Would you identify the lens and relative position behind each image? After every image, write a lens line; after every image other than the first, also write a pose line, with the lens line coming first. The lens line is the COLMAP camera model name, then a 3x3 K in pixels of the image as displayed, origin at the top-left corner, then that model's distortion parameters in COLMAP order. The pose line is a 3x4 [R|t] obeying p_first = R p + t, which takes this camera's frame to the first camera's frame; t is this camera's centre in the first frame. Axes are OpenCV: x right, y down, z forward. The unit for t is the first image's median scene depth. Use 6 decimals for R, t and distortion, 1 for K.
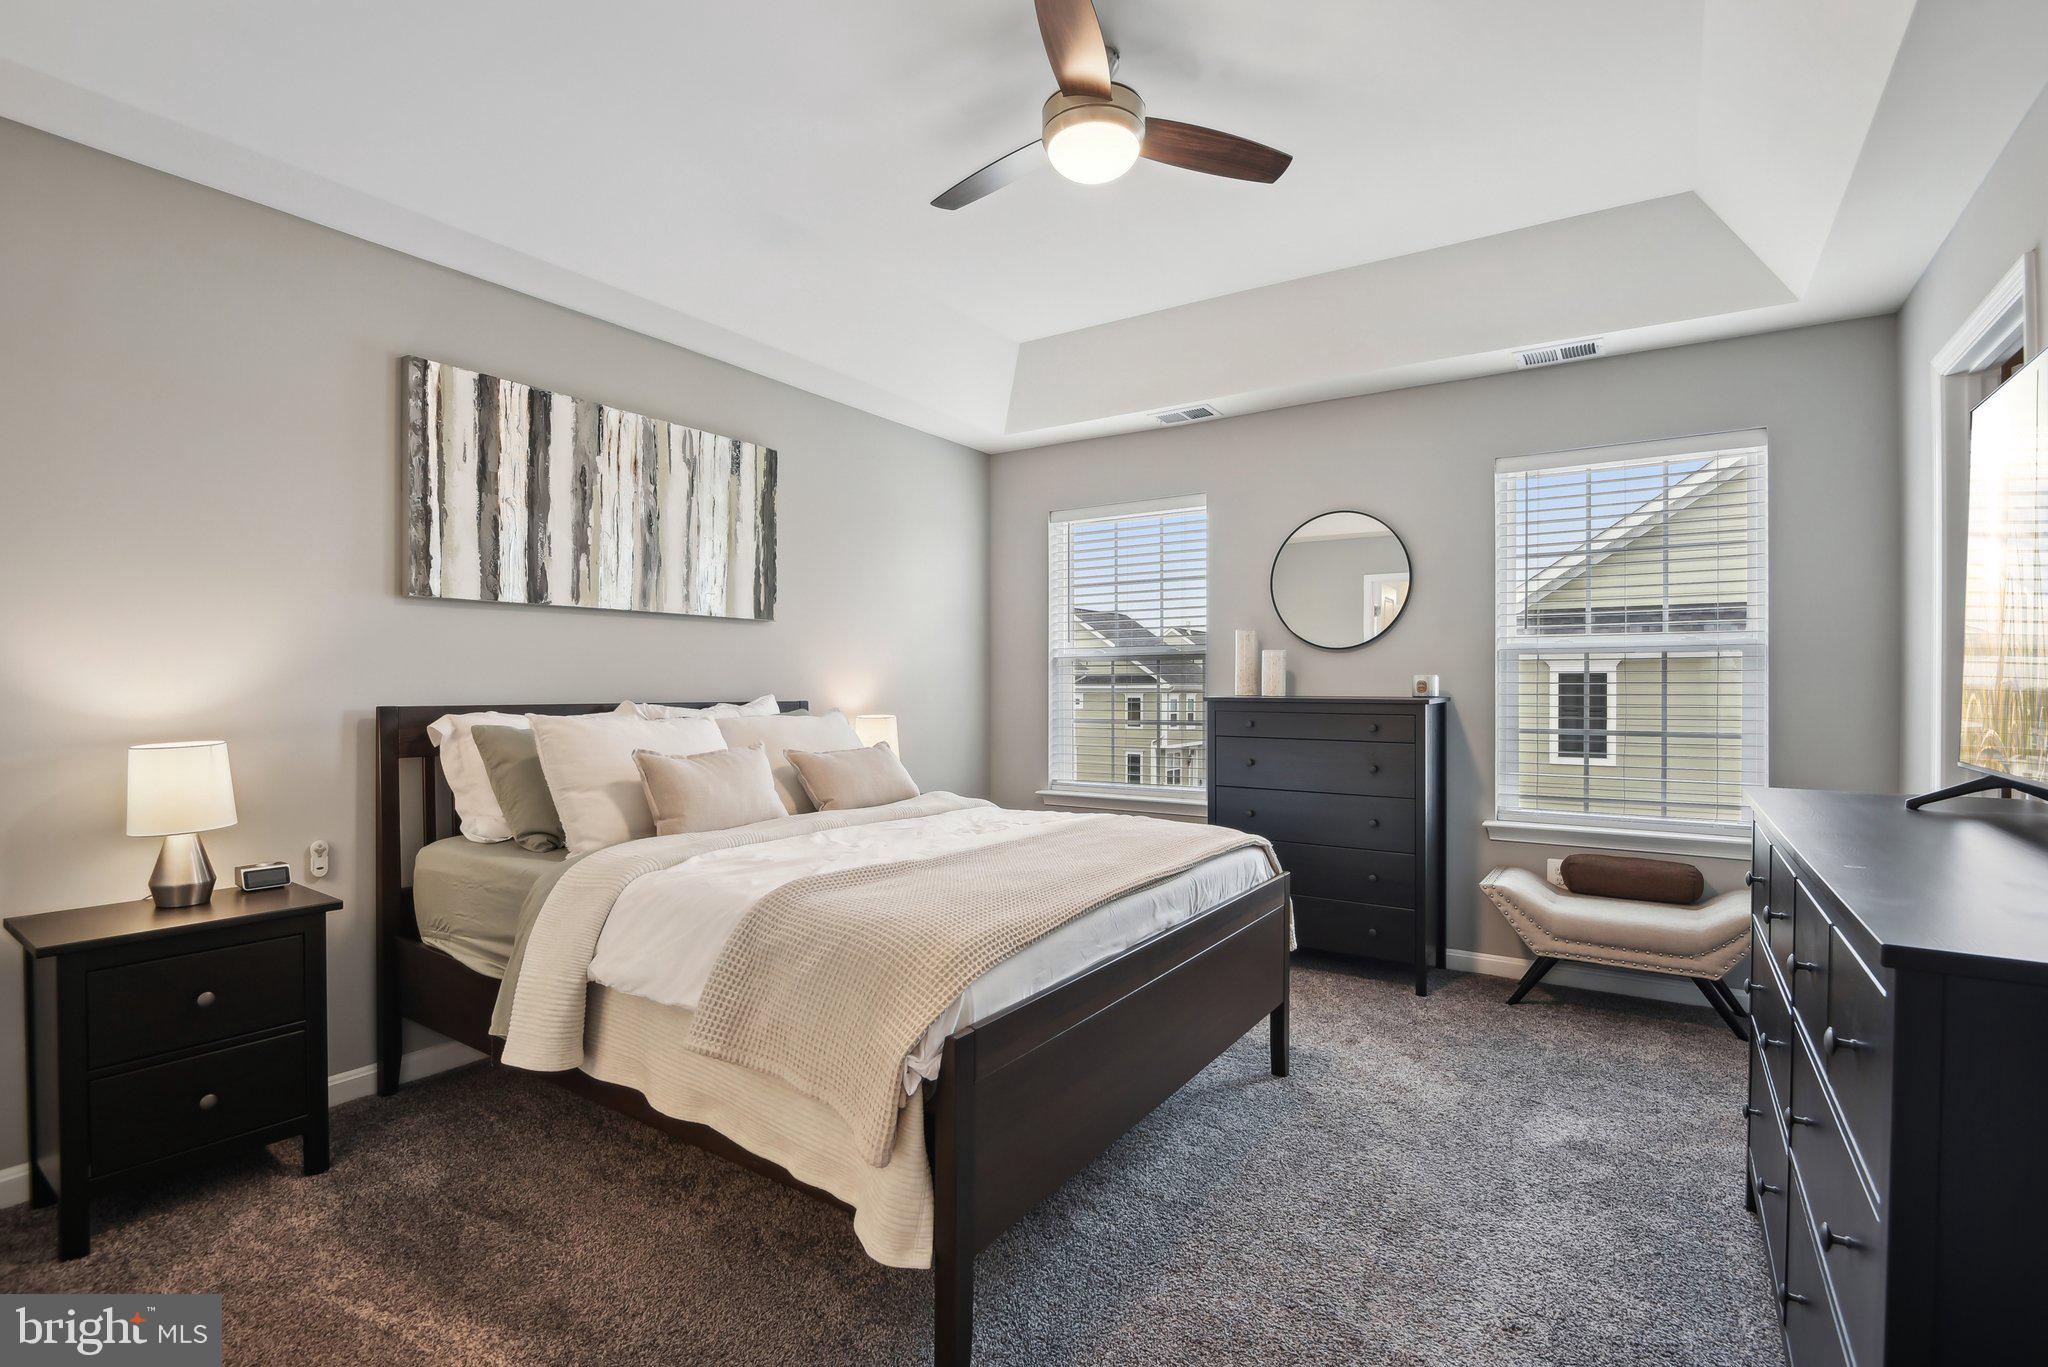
lens RADIAL K [[966.8, 0, 1027.4], [0, 966.8, 677.5], [0, 0, 1]] dist [-0.003831, -0.005471]
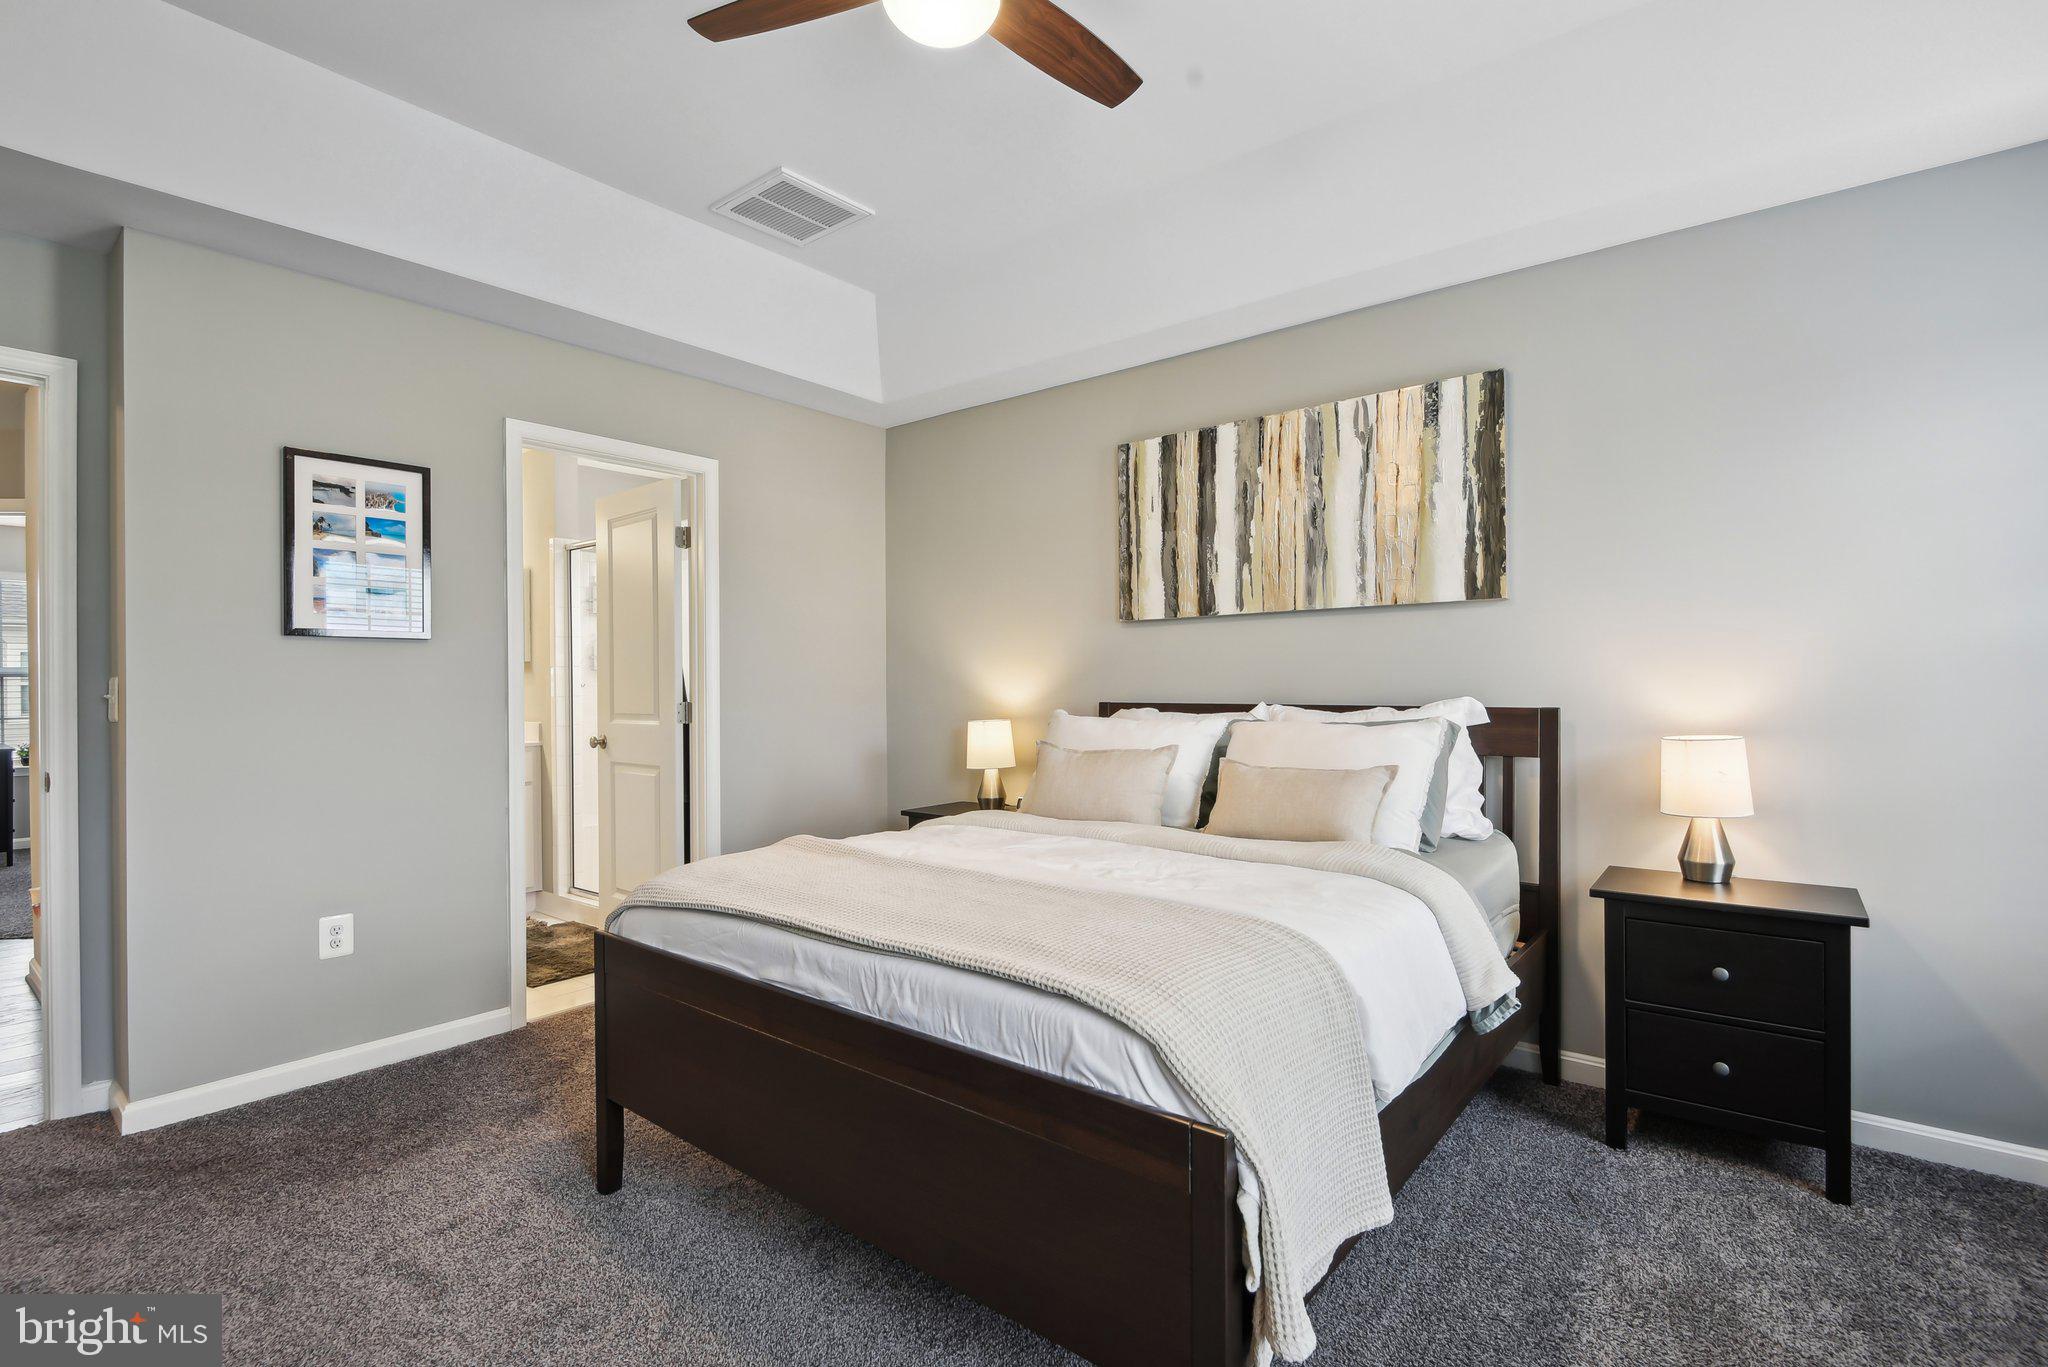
lens RADIAL K [[966.8, 0, 1029.3], [0, 966.8, 696.6], [0, 0, 1]] dist [-0.003831, -0.005471]
pose [[-0.107059, 0.016932, -0.994108, 0.623325], [0.018476, 0.999716, 0.015038, -0.000938], [0.994081, -0.016757, -0.107341, 0.853782]]
